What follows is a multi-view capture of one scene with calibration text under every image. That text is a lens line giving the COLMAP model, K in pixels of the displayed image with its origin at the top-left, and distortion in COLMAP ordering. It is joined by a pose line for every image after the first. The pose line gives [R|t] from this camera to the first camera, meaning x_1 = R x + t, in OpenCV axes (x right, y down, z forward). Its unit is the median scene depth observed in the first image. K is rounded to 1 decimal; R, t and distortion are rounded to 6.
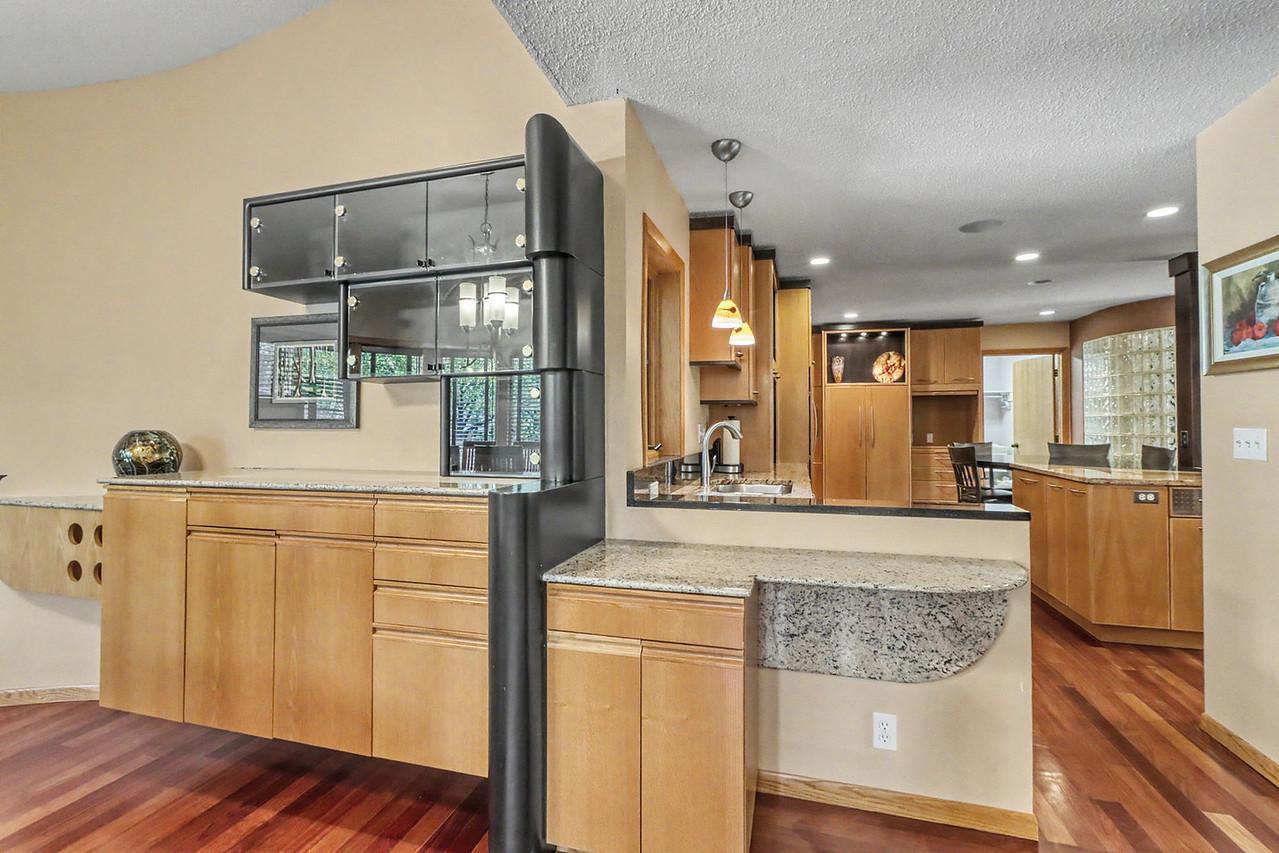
lens RADIAL K [[561.7, 0, 639.5], [0, 561.7, 426.5], [0, 0, 1]] dist [-0.037652, -0.000070]
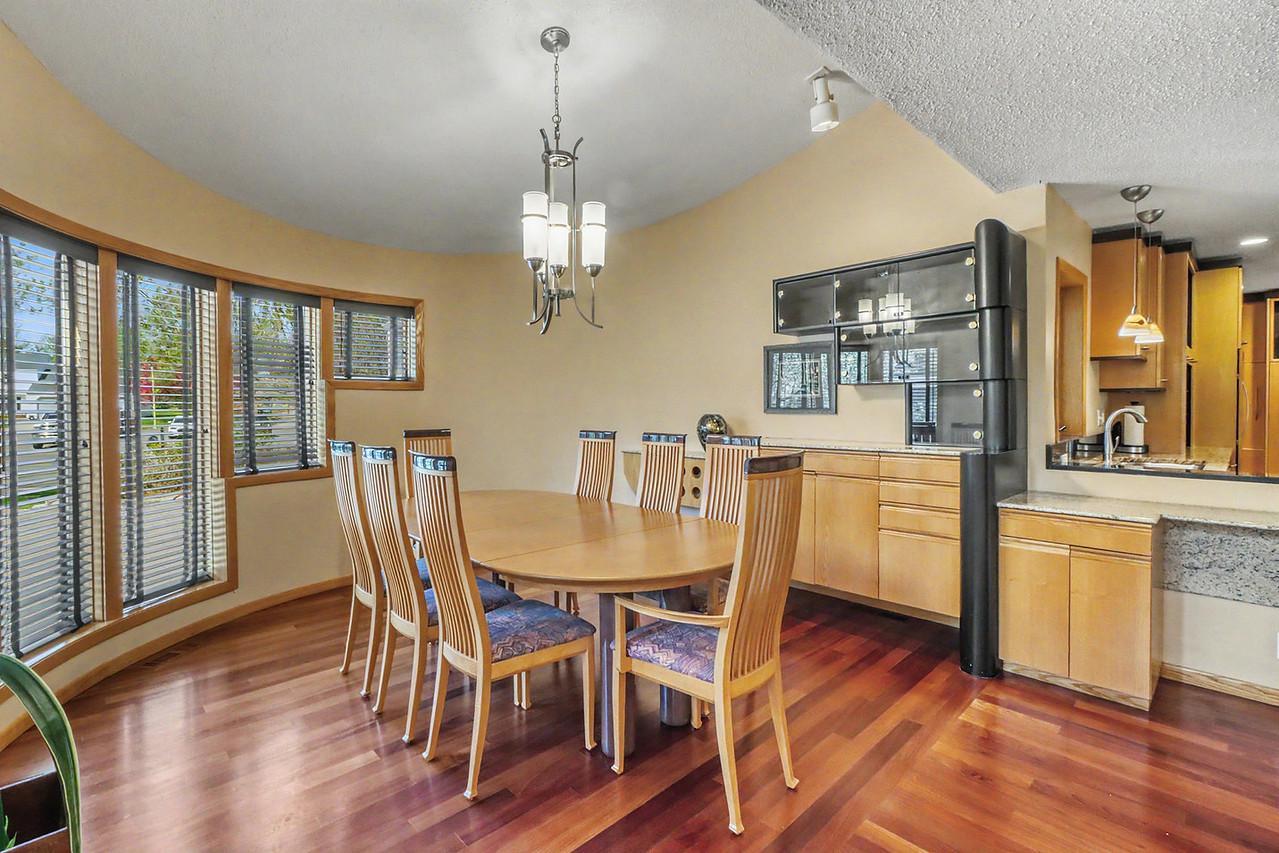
lens RADIAL K [[580.9, 0, 635.8], [0, 580.9, 414.0], [0, 0, 1]] dist [-0.000049, -0.000455]
pose [[0.860159, 0.006942, -0.509978, -0.161065], [0.003565, 0.999801, 0.019624, -0.033335], [0.510013, -0.018698, 0.859964, -0.798973]]
